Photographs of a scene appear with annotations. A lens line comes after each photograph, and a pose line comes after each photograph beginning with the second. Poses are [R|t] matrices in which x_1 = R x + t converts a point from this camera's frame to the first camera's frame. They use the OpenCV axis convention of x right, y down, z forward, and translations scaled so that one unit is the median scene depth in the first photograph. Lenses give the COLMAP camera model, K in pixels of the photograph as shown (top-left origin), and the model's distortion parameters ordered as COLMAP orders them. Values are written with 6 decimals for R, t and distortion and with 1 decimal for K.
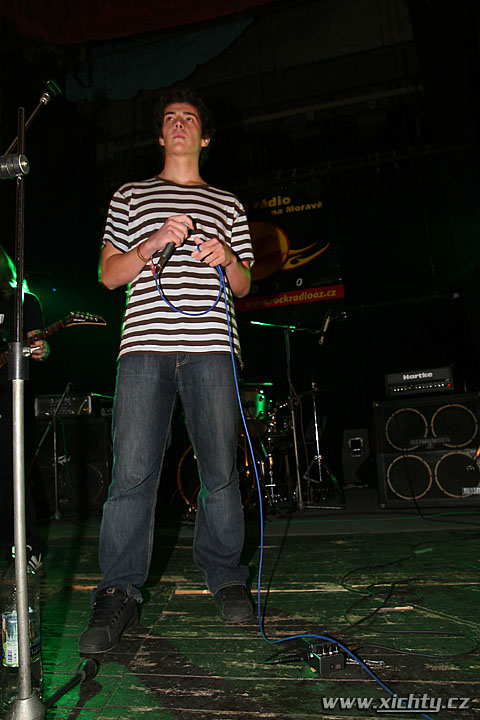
lens RADIAL K [[540.3, 0, 243.4], [0, 540.3, 356.7], [0, 0, 1]] dist [-0.091190, 0.047476]
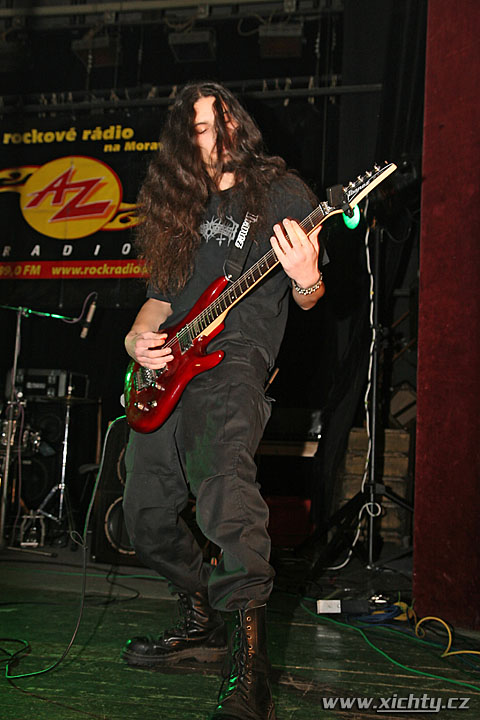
lens RADIAL K [[792.3, 0, 243.0], [0, 792.3, 357.2], [0, 0, 1]] dist [0.043807, 0.000000]
pose [[0.991994, 0.121622, 0.033987, 0.240130], [-0.122275, 0.992335, 0.017861, -0.030845], [-0.031555, -0.021874, 0.999263, -0.085108]]
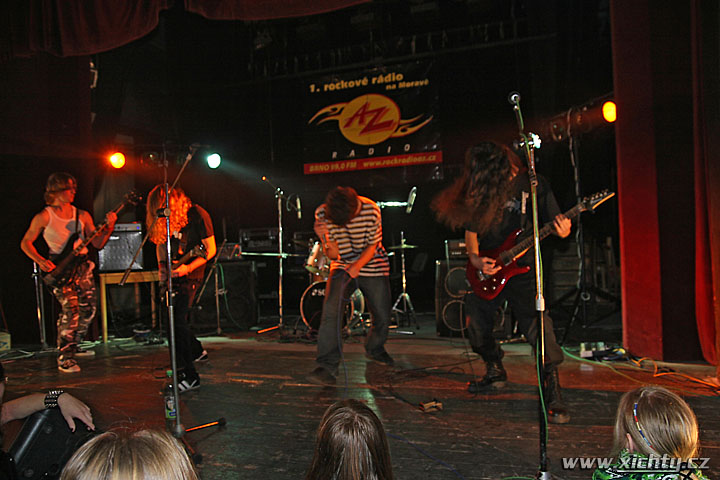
lens RADIAL K [[540.3, 0, 356.3], [0, 540.3, 237.2], [0, 0, 1]] dist [-0.091190, 0.047476]
pose [[0.997214, 0.026352, -0.069783, 0.078698], [-0.015813, 0.988939, 0.147475, -0.114498], [0.072897, -0.145961, 0.986601, -0.250703]]
